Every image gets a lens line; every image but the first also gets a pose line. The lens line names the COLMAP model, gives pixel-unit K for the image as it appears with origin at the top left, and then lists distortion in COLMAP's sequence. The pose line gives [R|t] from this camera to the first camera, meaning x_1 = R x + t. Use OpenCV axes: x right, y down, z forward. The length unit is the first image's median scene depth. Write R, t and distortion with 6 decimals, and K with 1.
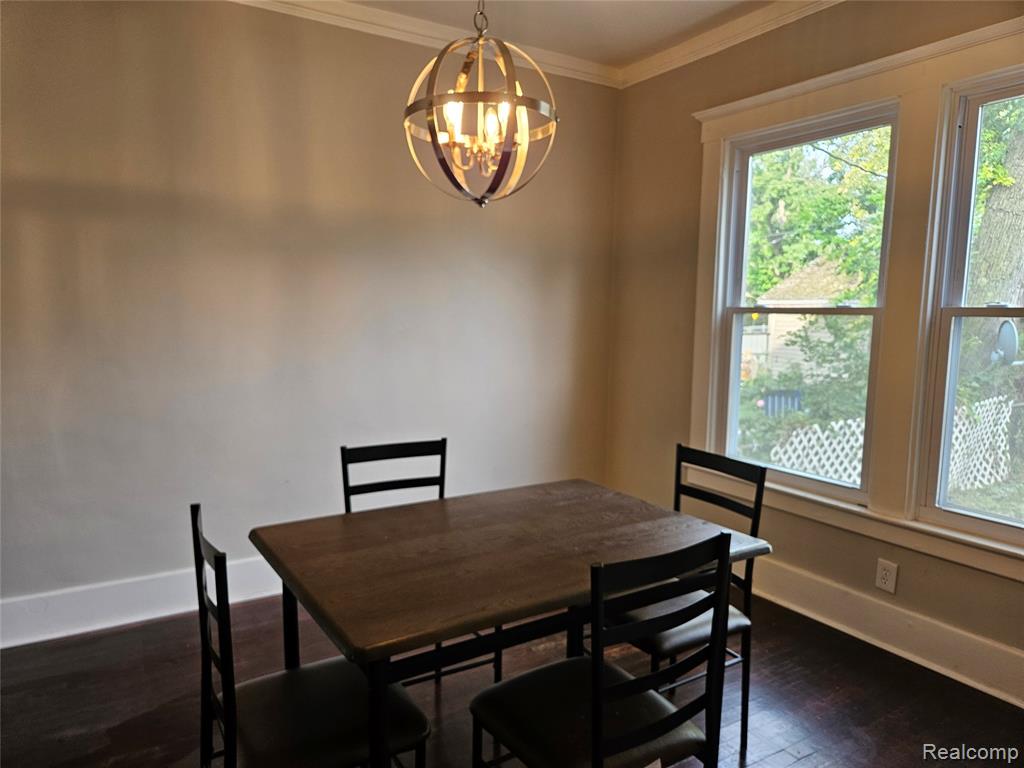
lens RADIAL K [[695.9, 0, 512.0], [0, 695.9, 384.0], [0, 0, 1]] dist [0.152308, -0.000736]
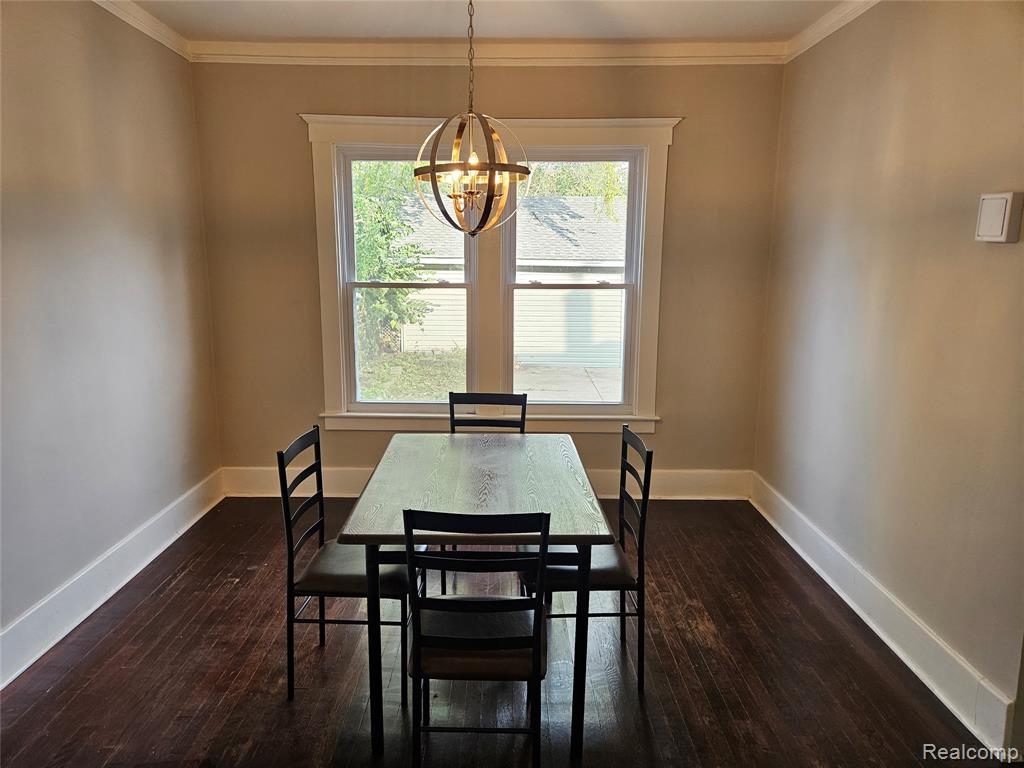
lens RADIAL K [[673.3, 0, 512.0], [0, 673.3, 384.0], [0, 0, 1]] dist [0.046915, -0.001536]
pose [[0.540444, -0.172460, 0.823516, -0.650326], [0.092242, 0.985013, 0.145745, -0.095664], [-0.836308, -0.002805, 0.548252, 0.141875]]
